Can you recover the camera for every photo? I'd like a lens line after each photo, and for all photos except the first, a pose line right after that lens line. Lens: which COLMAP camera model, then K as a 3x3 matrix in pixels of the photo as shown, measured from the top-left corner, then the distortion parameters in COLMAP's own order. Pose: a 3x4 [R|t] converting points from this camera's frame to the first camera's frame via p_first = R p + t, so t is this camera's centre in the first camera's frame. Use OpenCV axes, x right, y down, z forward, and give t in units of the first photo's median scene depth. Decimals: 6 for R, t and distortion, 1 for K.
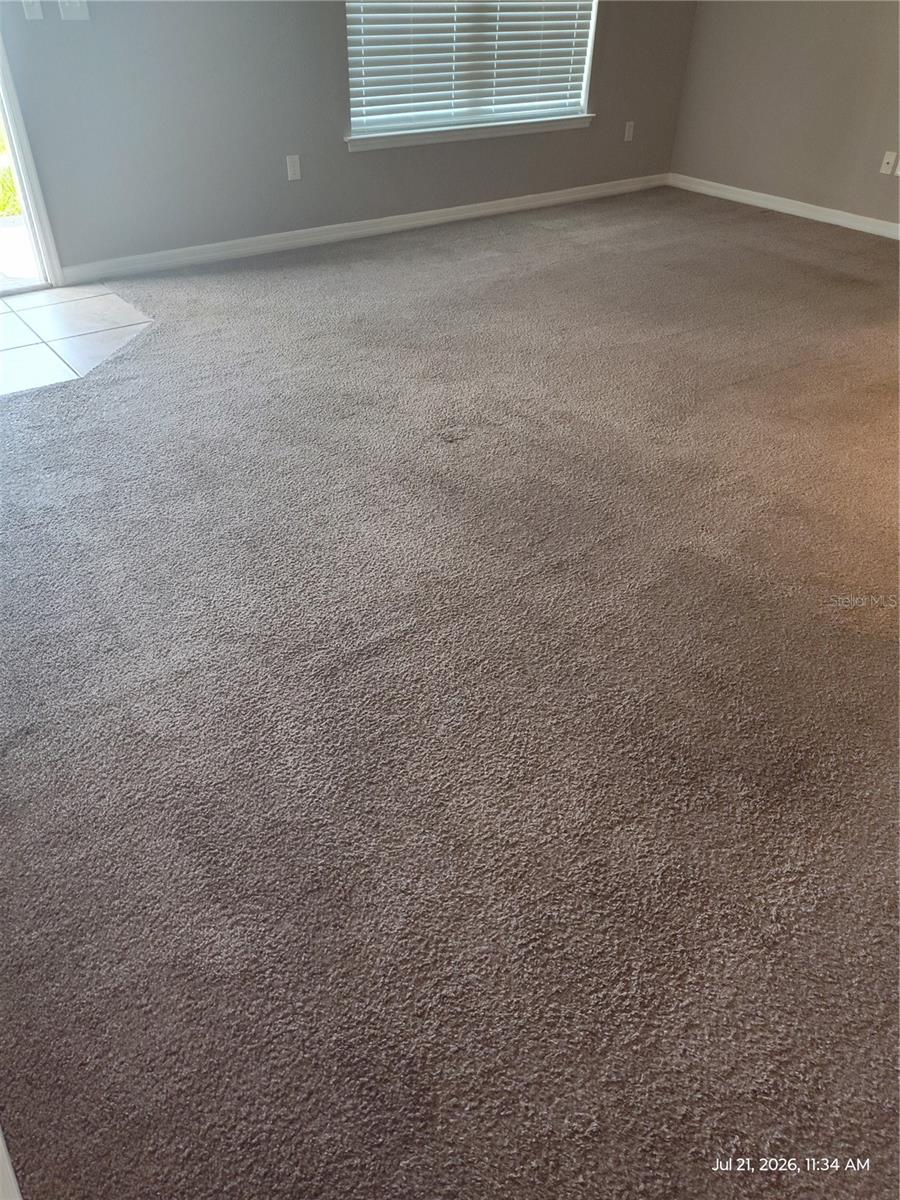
lens RADIAL K [[823.0, 0, 448.2], [0, 823.0, 590.5], [0, 0, 1]] dist [0.032218, -0.048860]
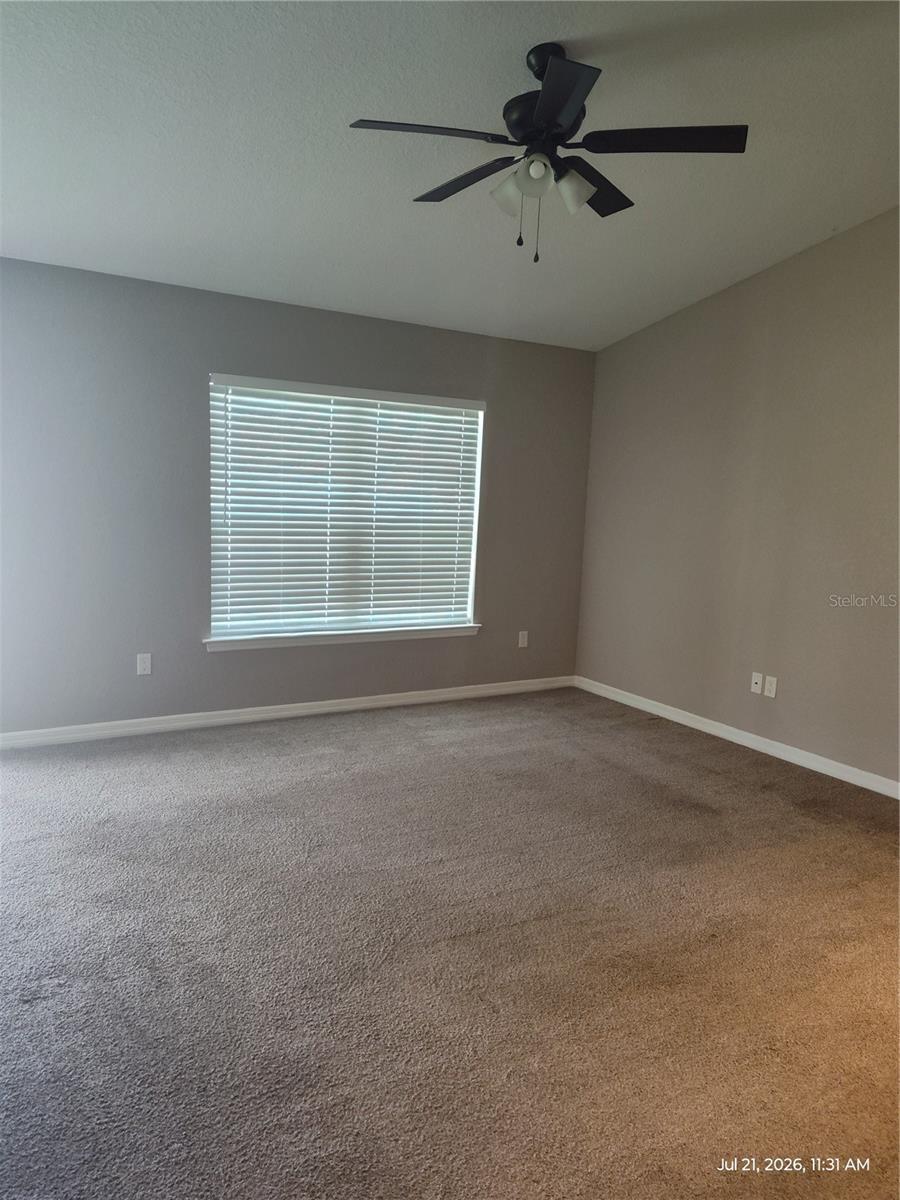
lens RADIAL K [[823.0, 0, 449.8], [0, 823.0, 598.3], [0, 0, 1]] dist [0.032218, -0.048860]
pose [[0.993489, 0.038797, -0.107121, 0.285039], [-0.086895, 0.866130, -0.492207, -0.093357], [0.073685, 0.498311, 0.863862, 0.076821]]
